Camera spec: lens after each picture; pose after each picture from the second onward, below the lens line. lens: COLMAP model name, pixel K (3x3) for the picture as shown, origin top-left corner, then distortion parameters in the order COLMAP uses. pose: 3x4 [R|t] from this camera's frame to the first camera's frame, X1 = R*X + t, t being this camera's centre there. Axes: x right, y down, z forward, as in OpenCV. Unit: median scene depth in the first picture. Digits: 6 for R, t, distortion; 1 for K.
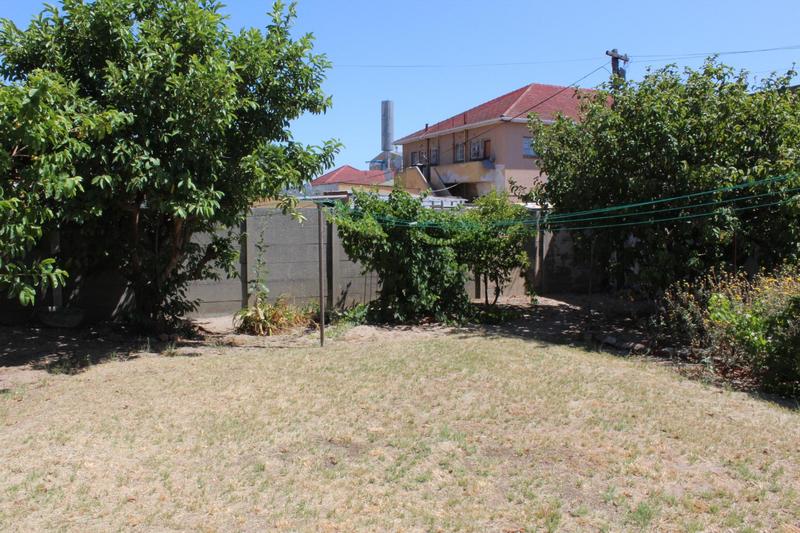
lens RADIAL K [[681.2, 0, 386.5], [0, 681.2, 263.8], [0, 0, 1]] dist [-0.177474, 0.196453]
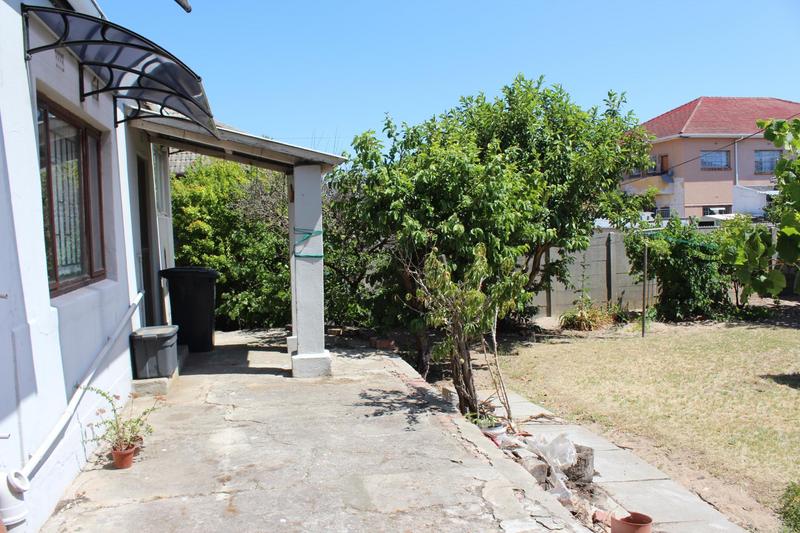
lens RADIAL K [[681.2, 0, 386.5], [0, 681.2, 263.8], [0, 0, 1]] dist [-0.177474, 0.196453]
pose [[0.981536, -0.023774, -0.189796, -0.285375], [0.021059, 0.999645, -0.016311, -0.012931], [0.190116, 0.012012, 0.981688, -0.355341]]
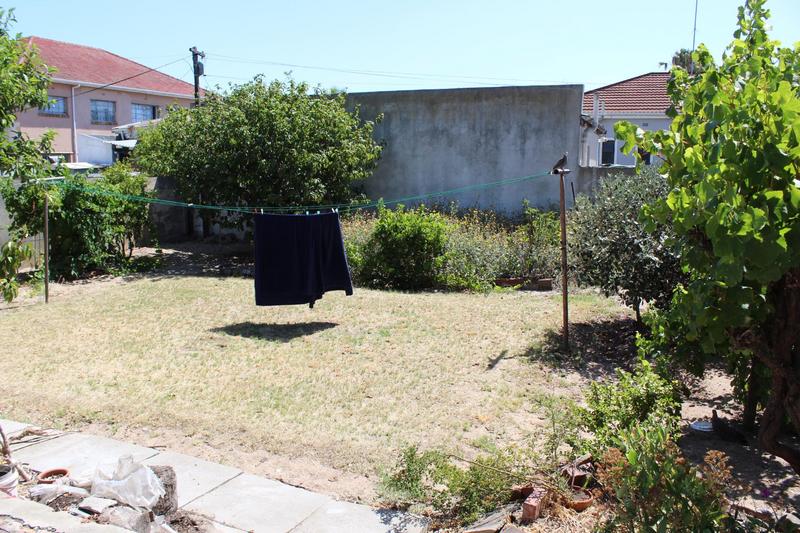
lens RADIAL K [[681.2, 0, 386.5], [0, 681.2, 263.8], [0, 0, 1]] dist [-0.177474, 0.196453]
pose [[0.716136, -0.101471, 0.690545, -0.380864], [0.047973, 0.994192, 0.096339, -0.024416], [-0.696310, -0.035865, 0.716845, -0.210744]]
